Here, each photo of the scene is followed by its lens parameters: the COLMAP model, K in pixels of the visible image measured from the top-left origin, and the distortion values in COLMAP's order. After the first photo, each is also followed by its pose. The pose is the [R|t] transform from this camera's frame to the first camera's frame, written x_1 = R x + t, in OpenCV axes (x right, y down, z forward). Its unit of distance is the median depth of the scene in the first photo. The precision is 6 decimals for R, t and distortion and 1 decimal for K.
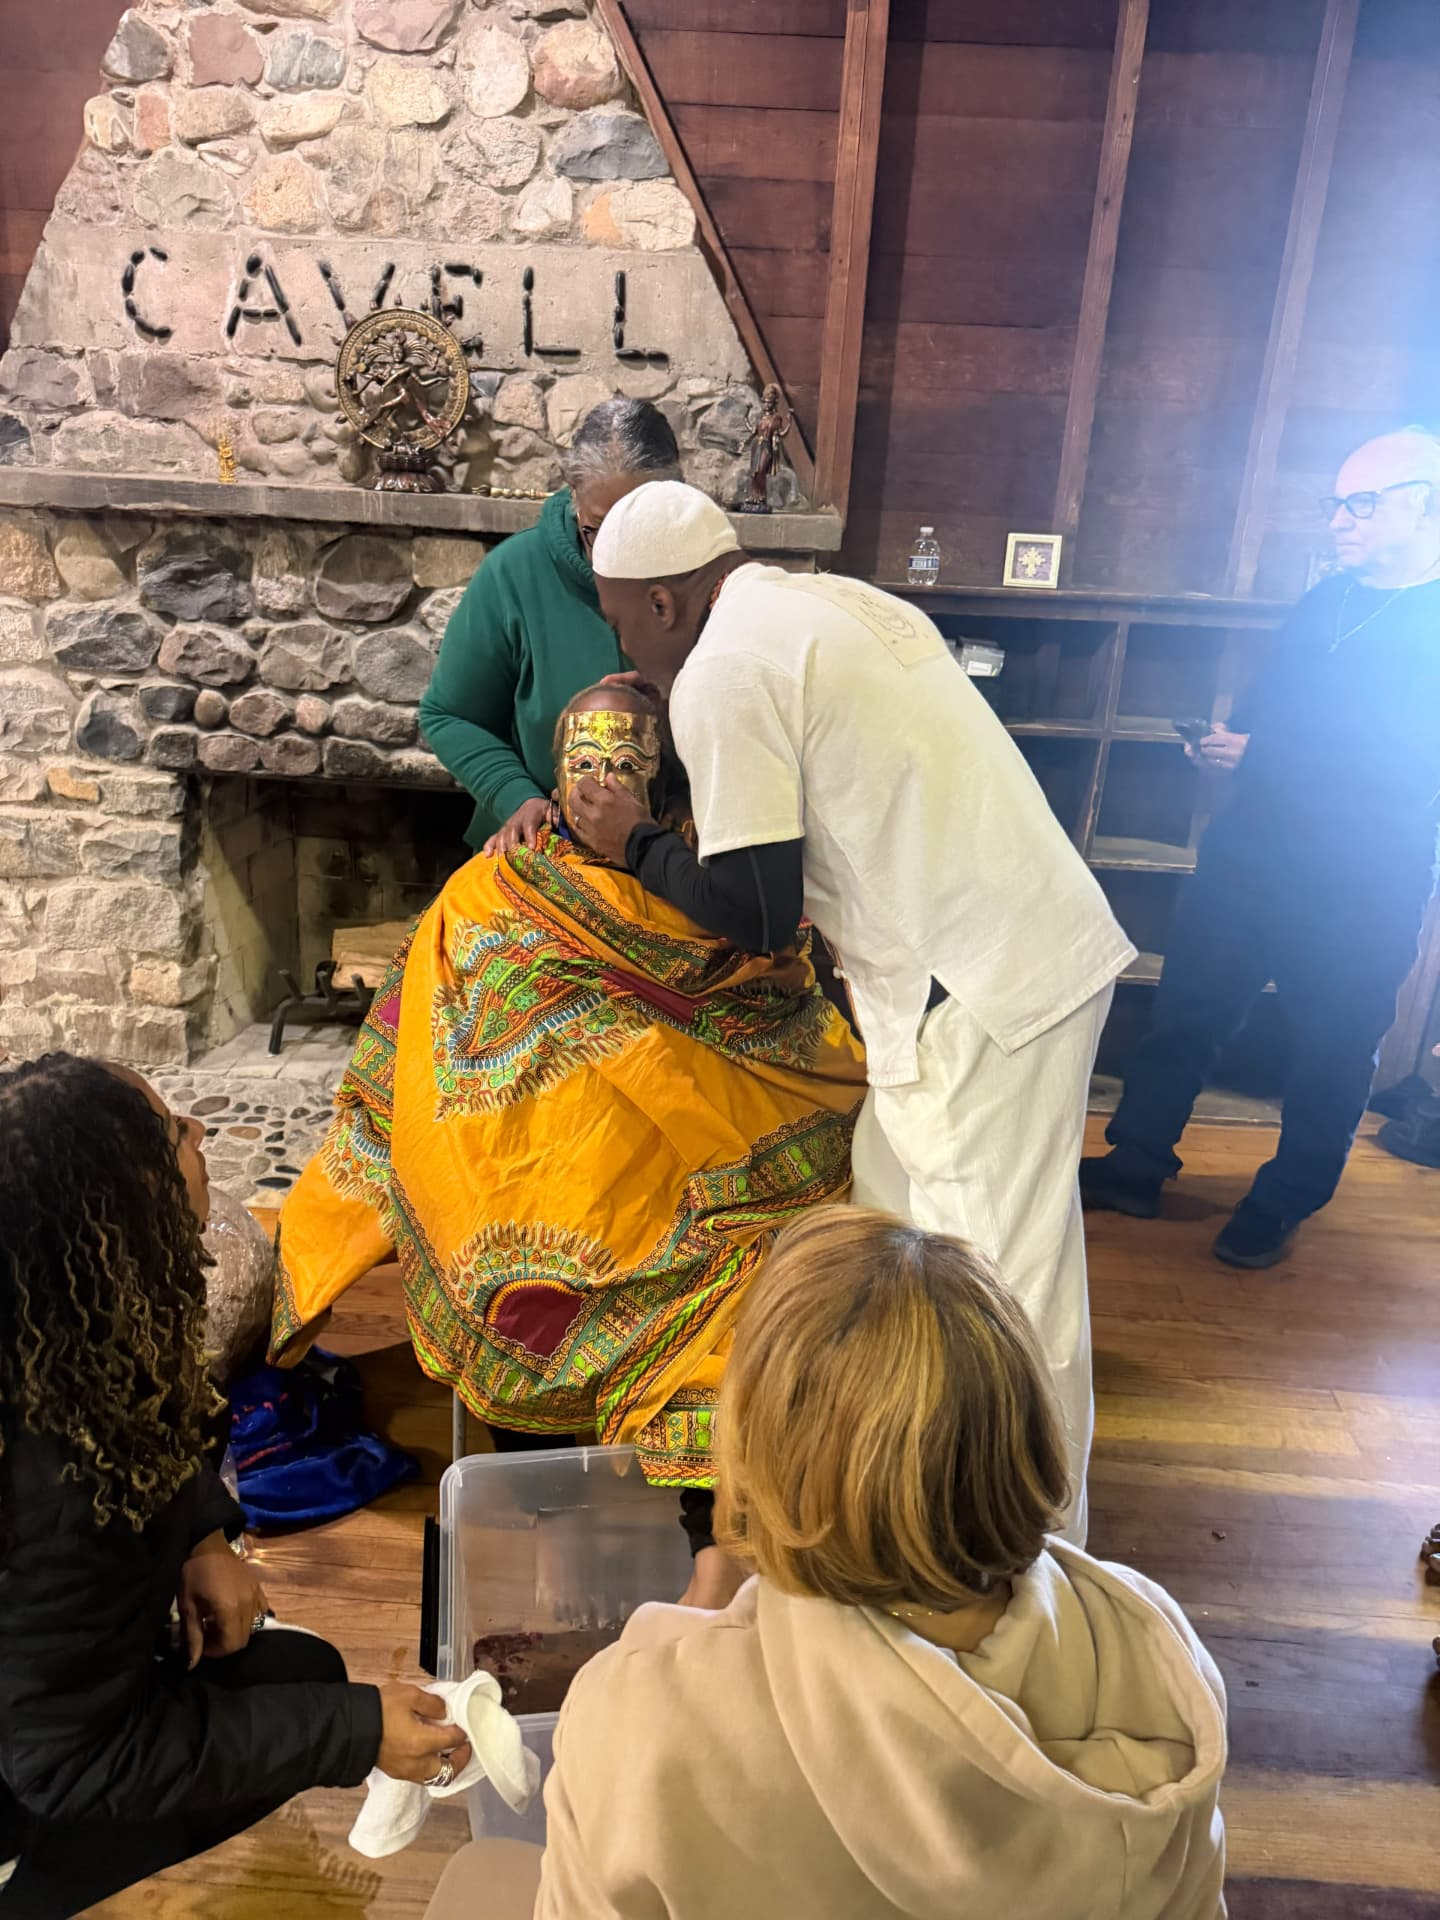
lens RADIAL K [[1391.3, 0, 722.3], [0, 1391.3, 967.9], [0, 0, 1]] dist [0.011110, -0.014146]
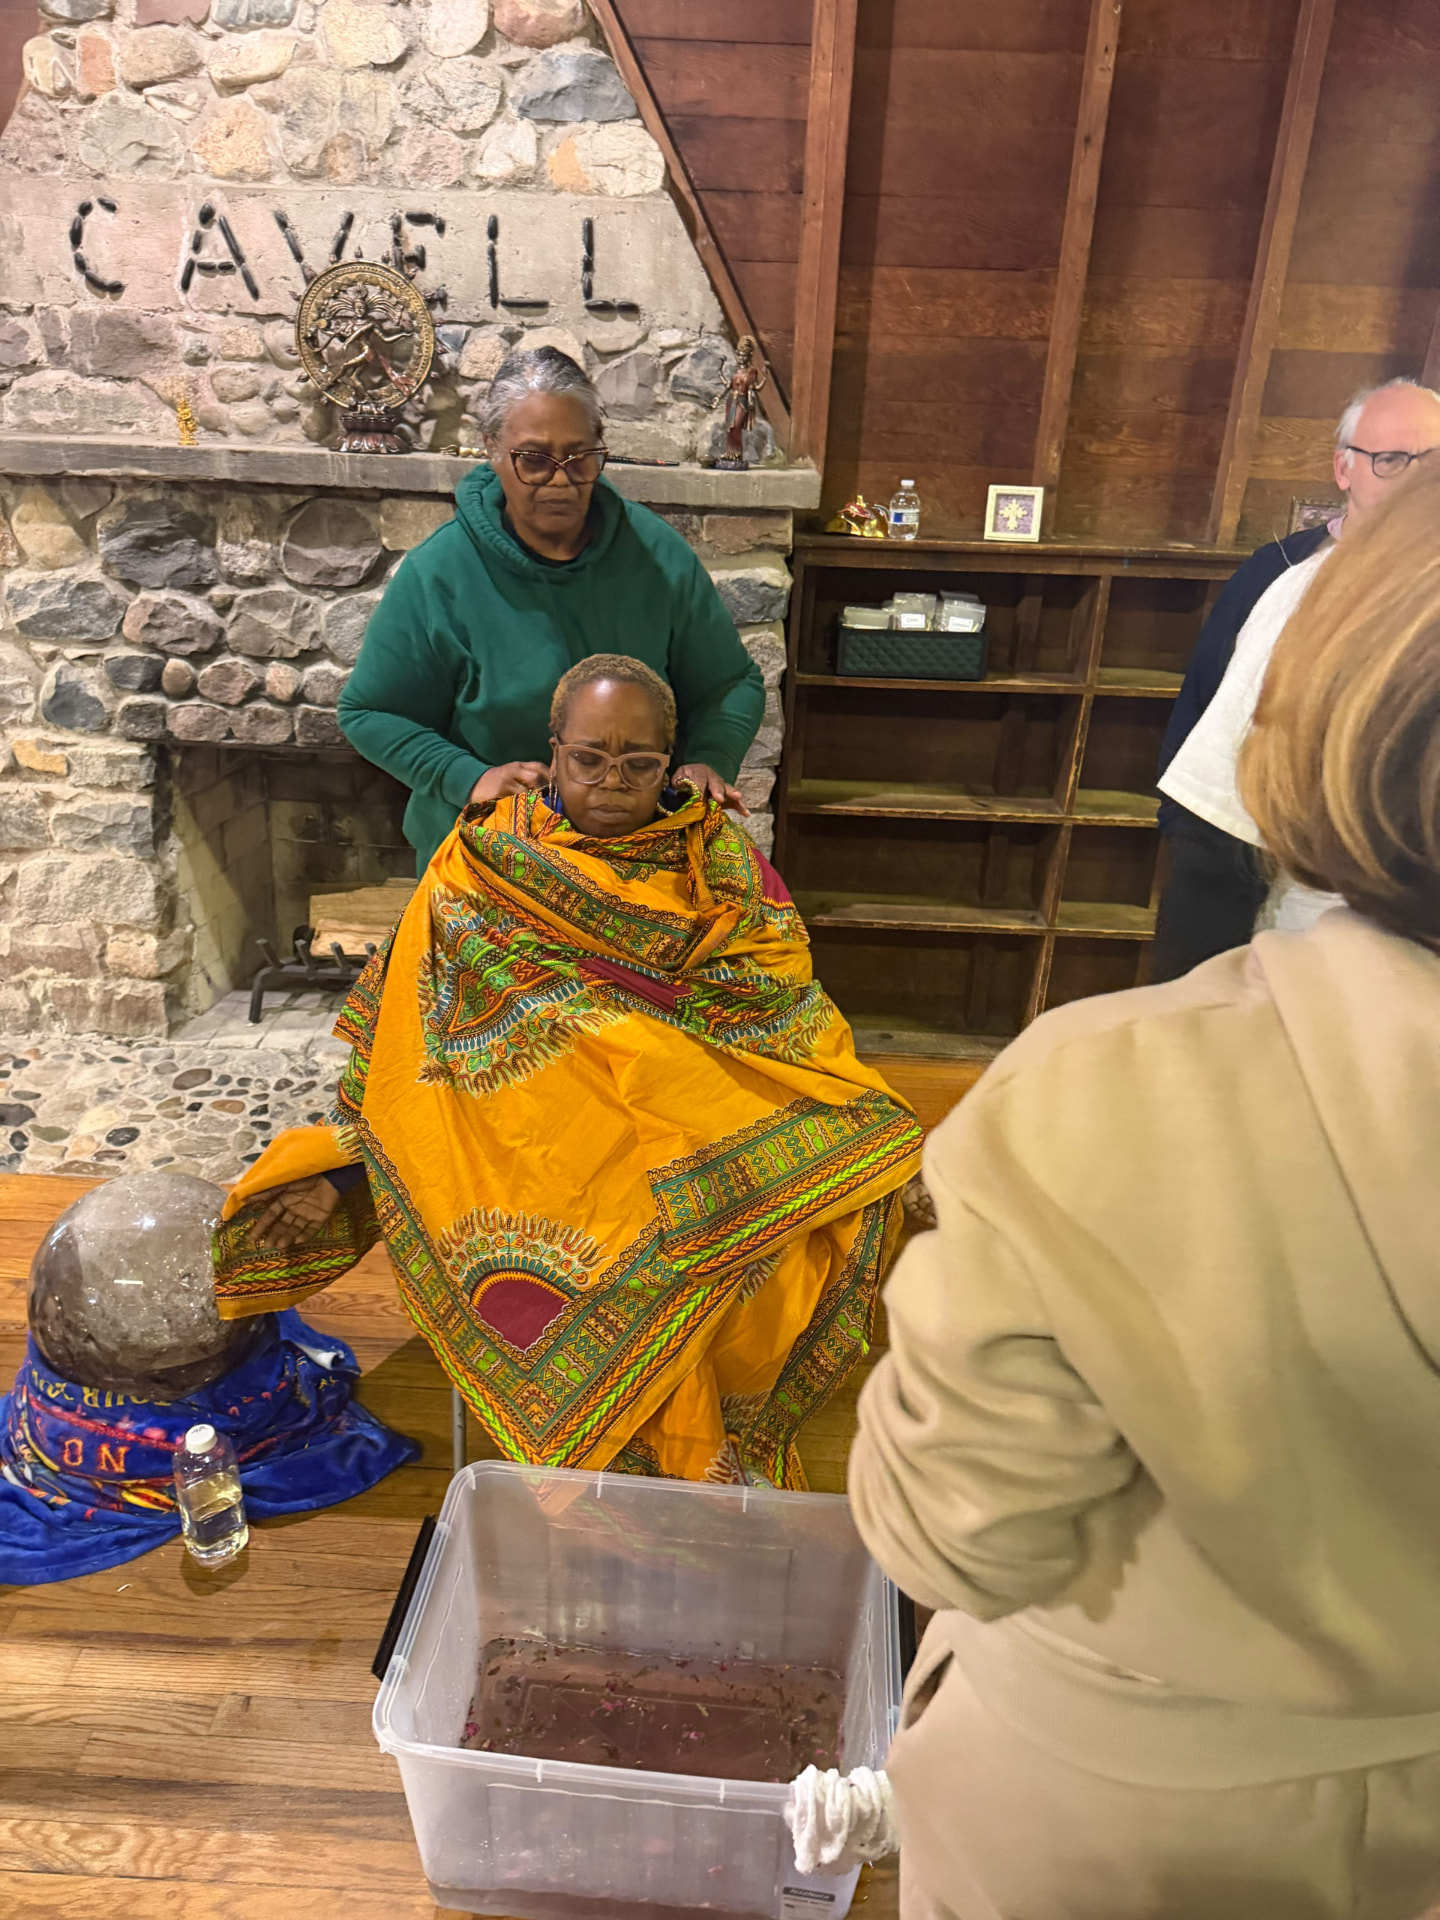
lens RADIAL K [[1391.3, 0, 715.1], [0, 1391.3, 958.7], [0, 0, 1]] dist [0.011110, -0.014146]
pose [[0.999721, -0.018757, 0.014328, -0.007818], [0.018006, 0.998543, 0.050863, -0.032483], [-0.015261, -0.050591, 0.998603, 0.005944]]
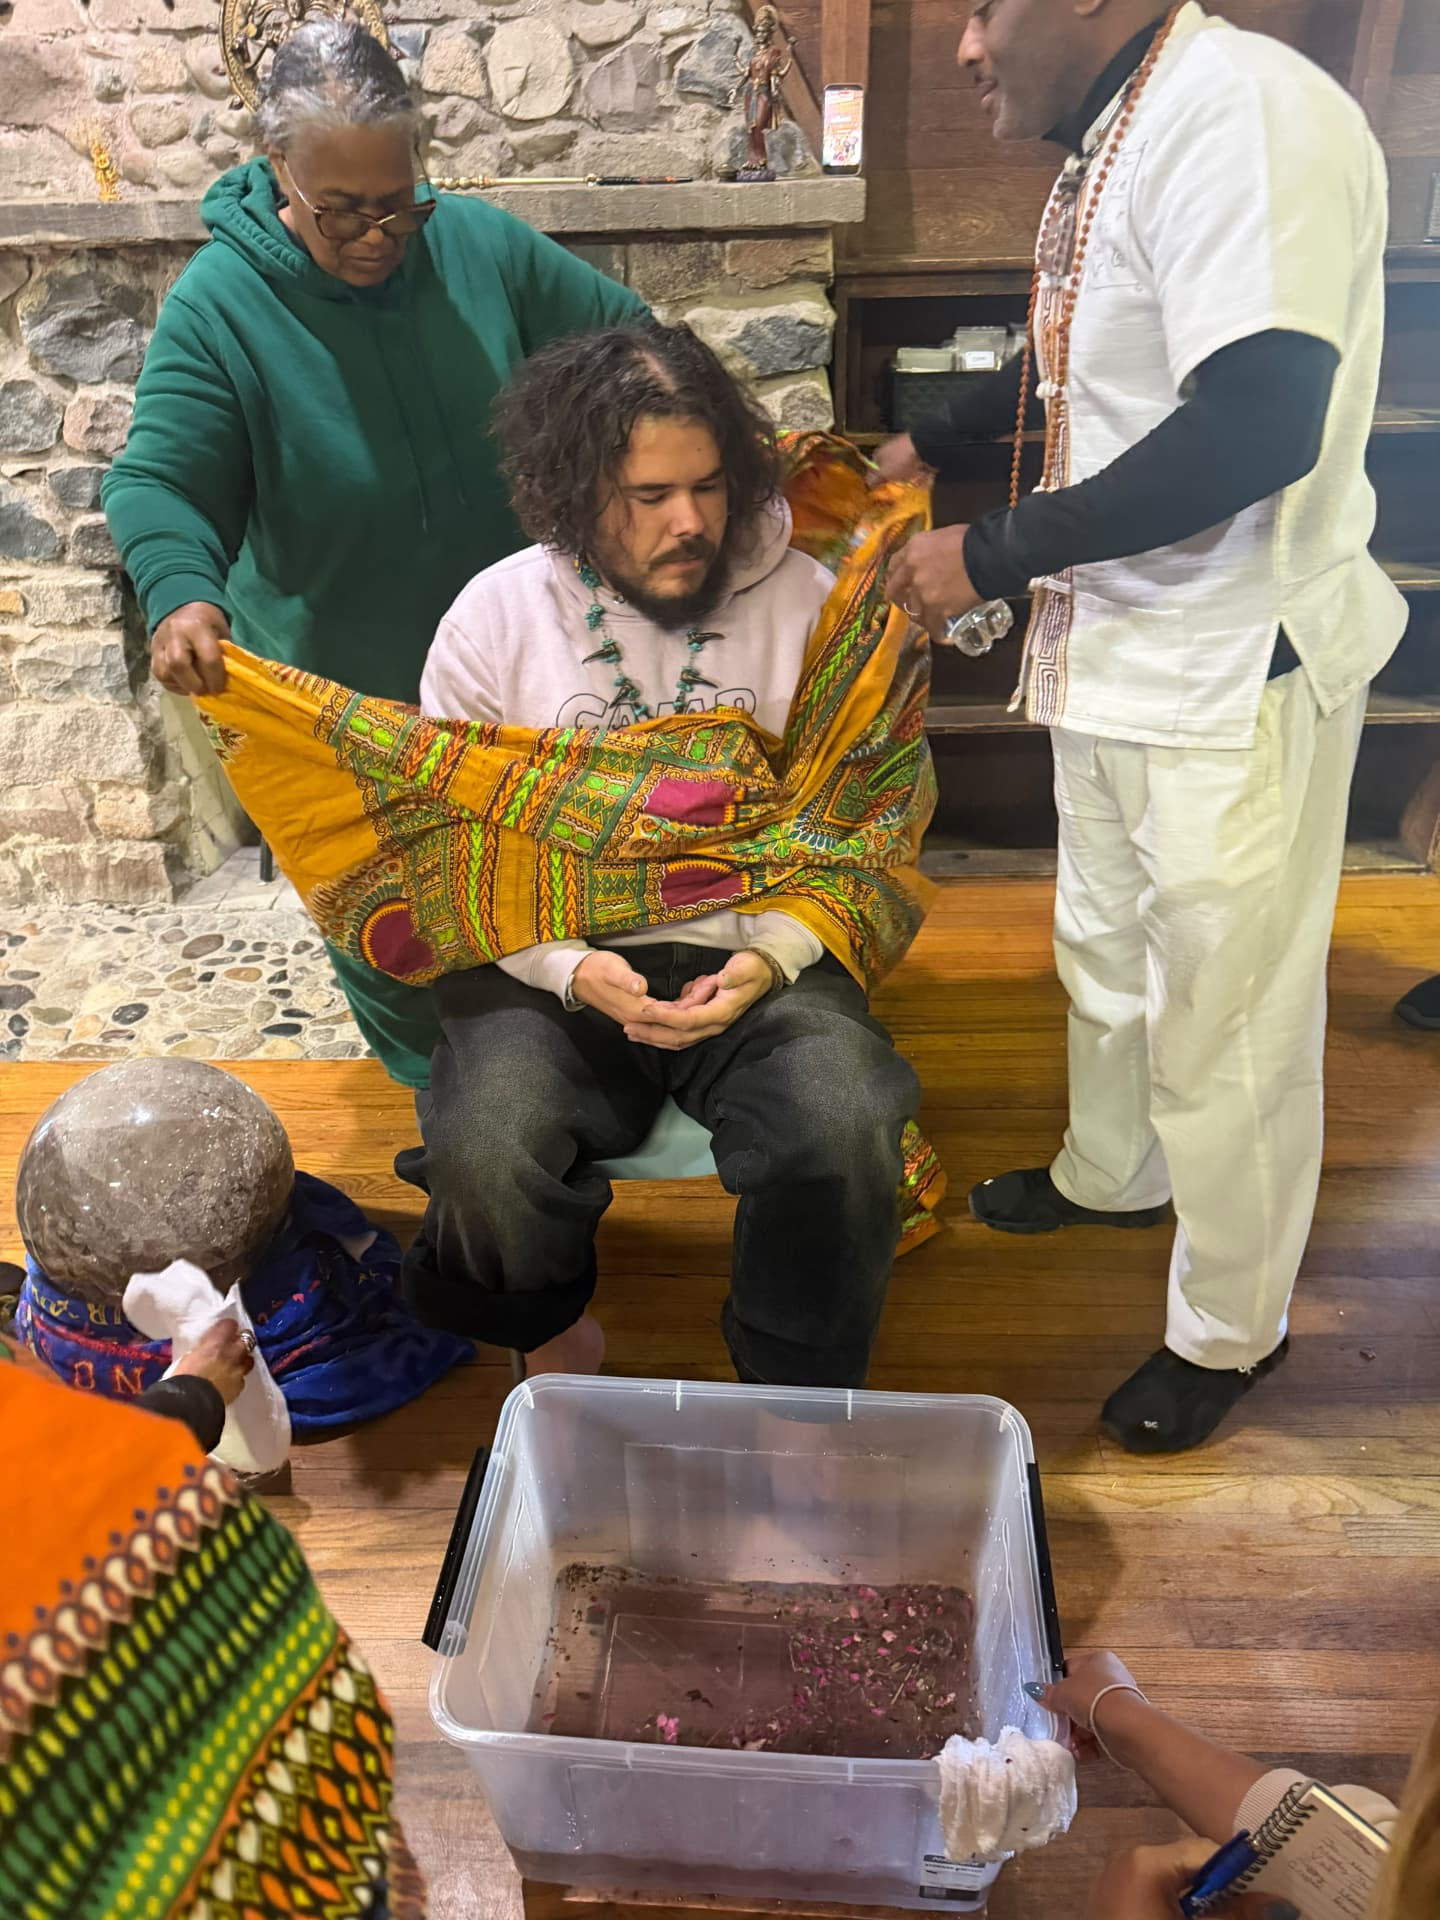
lens RADIAL K [[1391.3, 0, 725.0], [0, 1391.3, 965.5], [0, 0, 1]] dist [0.011110, -0.014146]
pose [[0.996790, -0.077773, -0.018991, -0.013681], [0.079892, 0.981582, 0.173532, -0.020186], [0.005145, -0.174492, 0.984645, 0.113648]]
